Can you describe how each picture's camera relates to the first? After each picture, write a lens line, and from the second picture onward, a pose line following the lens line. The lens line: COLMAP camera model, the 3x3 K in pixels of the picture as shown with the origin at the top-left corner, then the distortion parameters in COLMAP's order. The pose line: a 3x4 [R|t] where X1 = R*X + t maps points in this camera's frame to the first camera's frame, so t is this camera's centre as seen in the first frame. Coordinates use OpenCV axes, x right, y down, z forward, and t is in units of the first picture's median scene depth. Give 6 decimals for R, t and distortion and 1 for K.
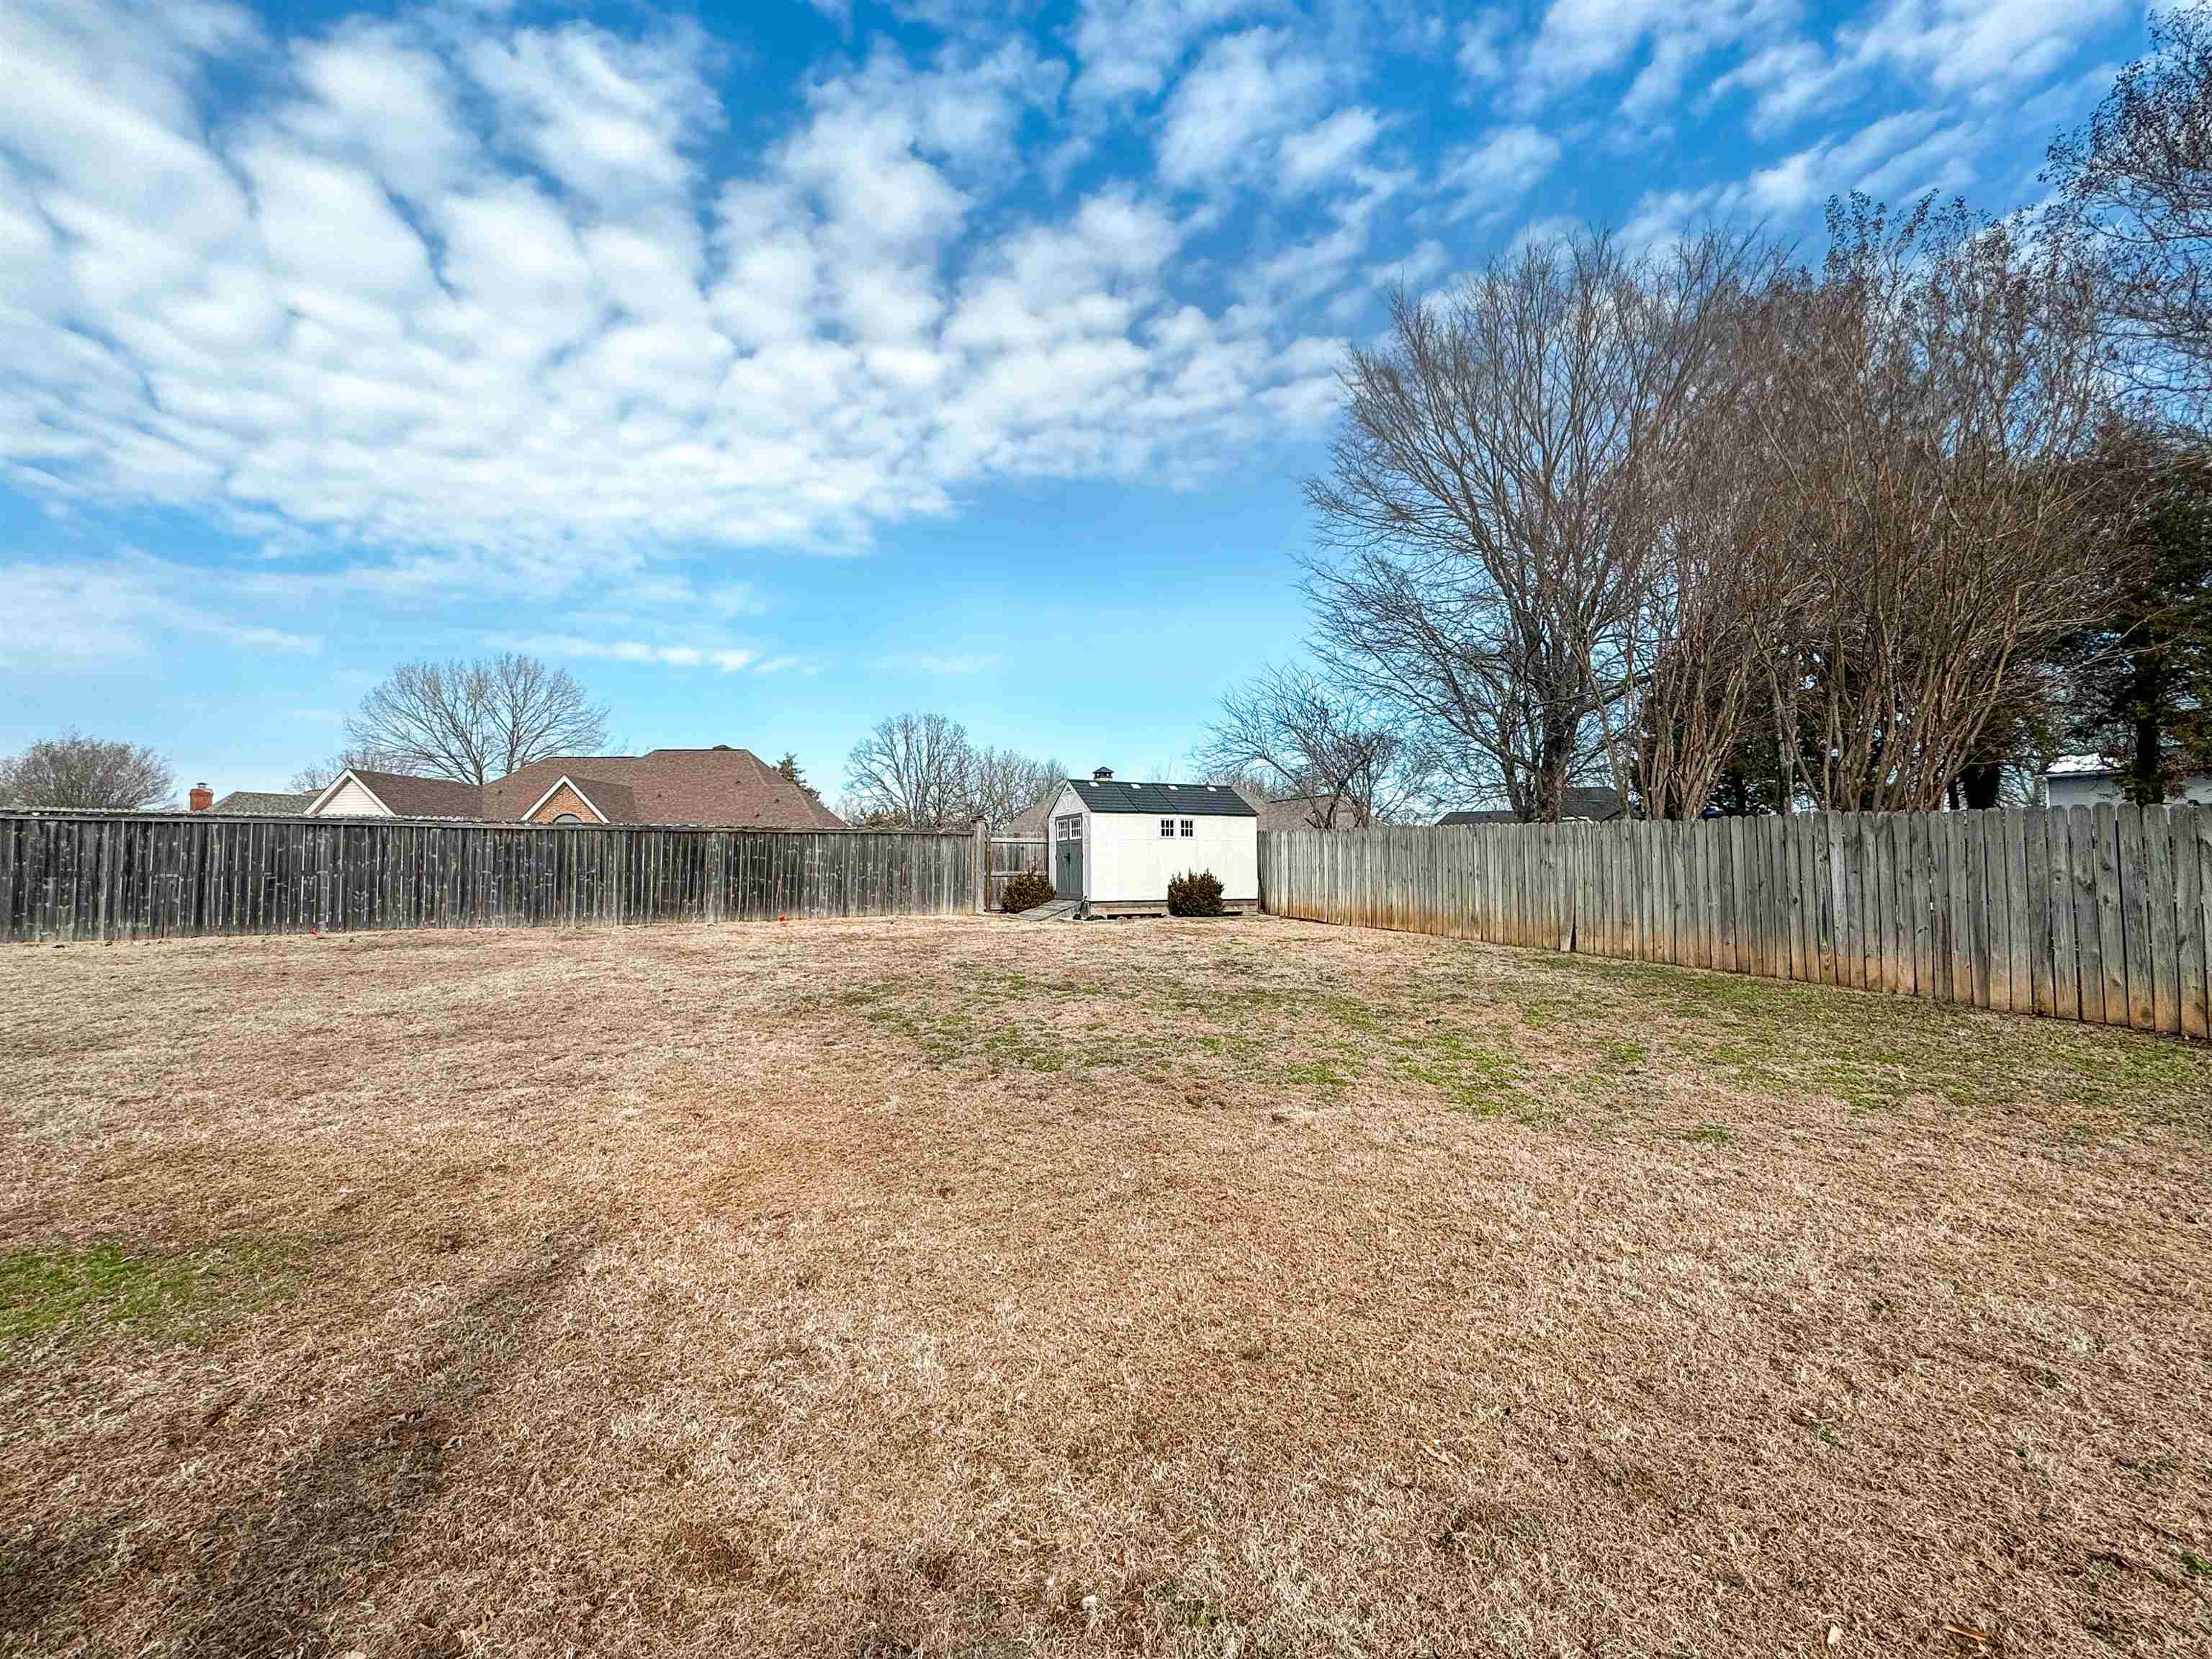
lens RADIAL K [[979.7, 0, 1100.9], [0, 979.7, 829.9], [0, 0, 1]] dist [-0.001864, -0.000192]
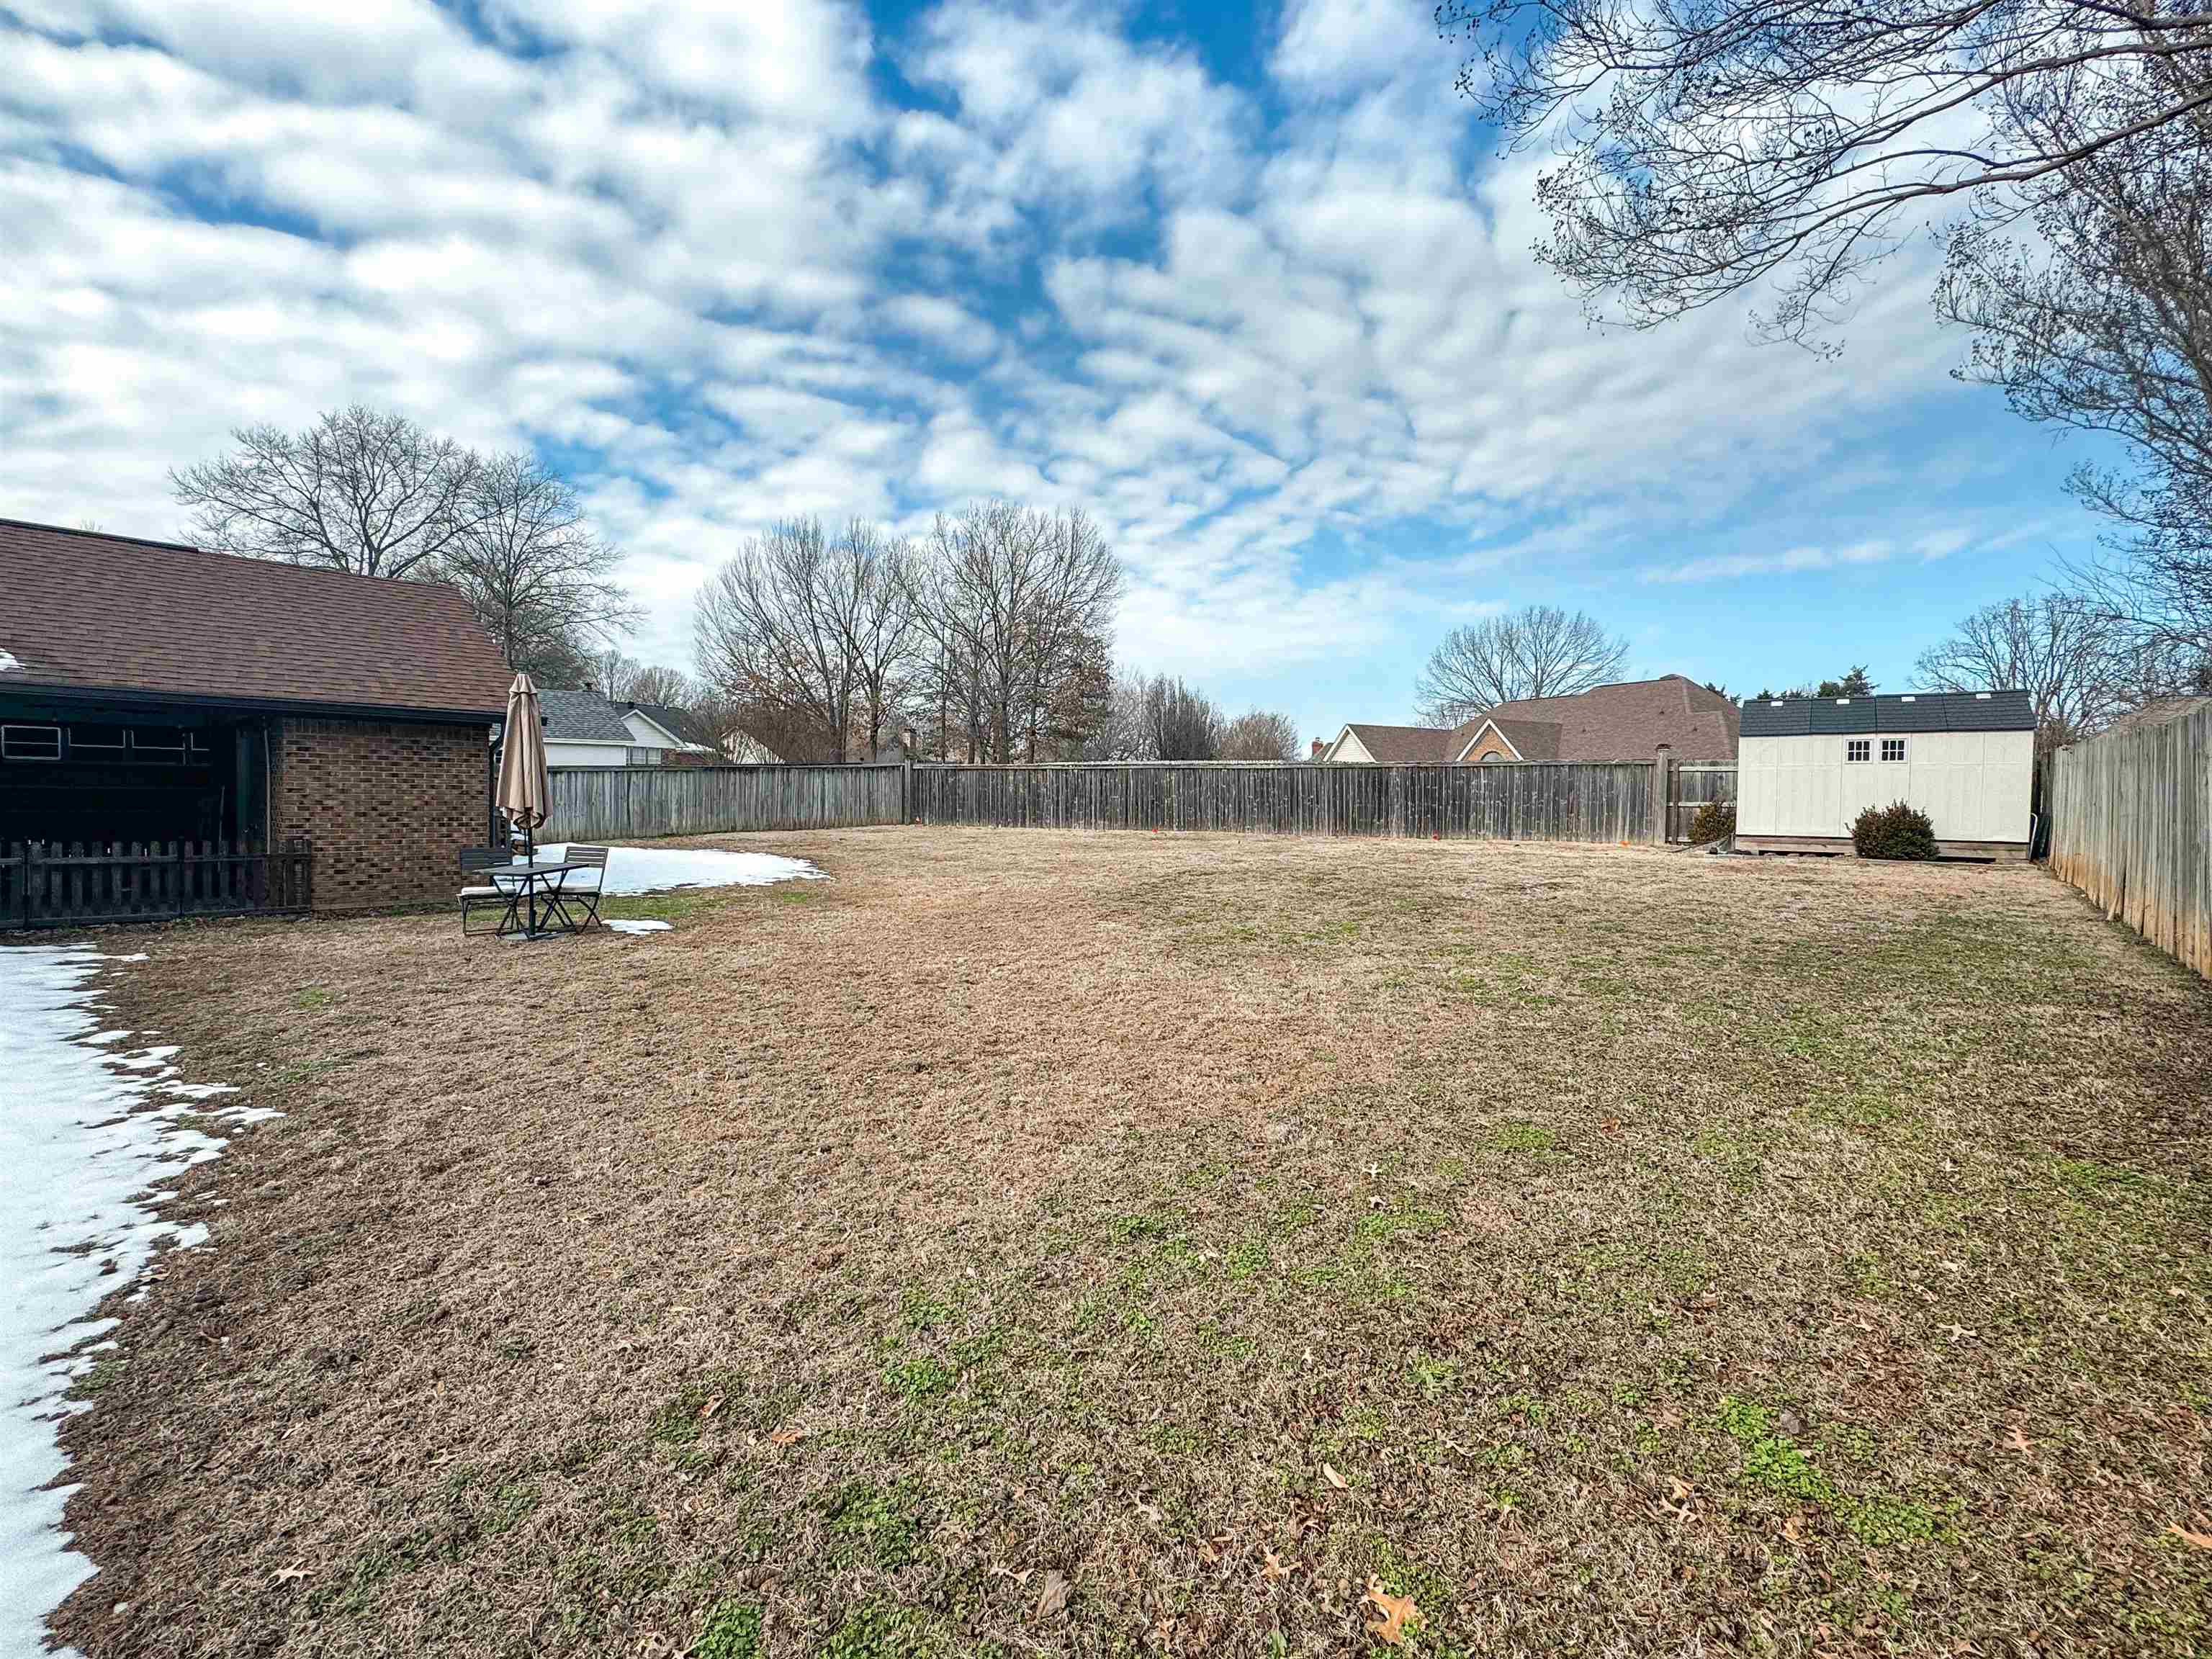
lens RADIAL K [[979.7, 0, 1103.1], [0, 979.7, 831.6], [0, 0, 1]] dist [-0.001864, -0.000192]
pose [[0.501077, 0.036051, -0.864652, 0.463755], [0.024440, 0.998144, 0.055781, 0.004484], [0.865058, -0.049083, 0.499266, 0.032967]]
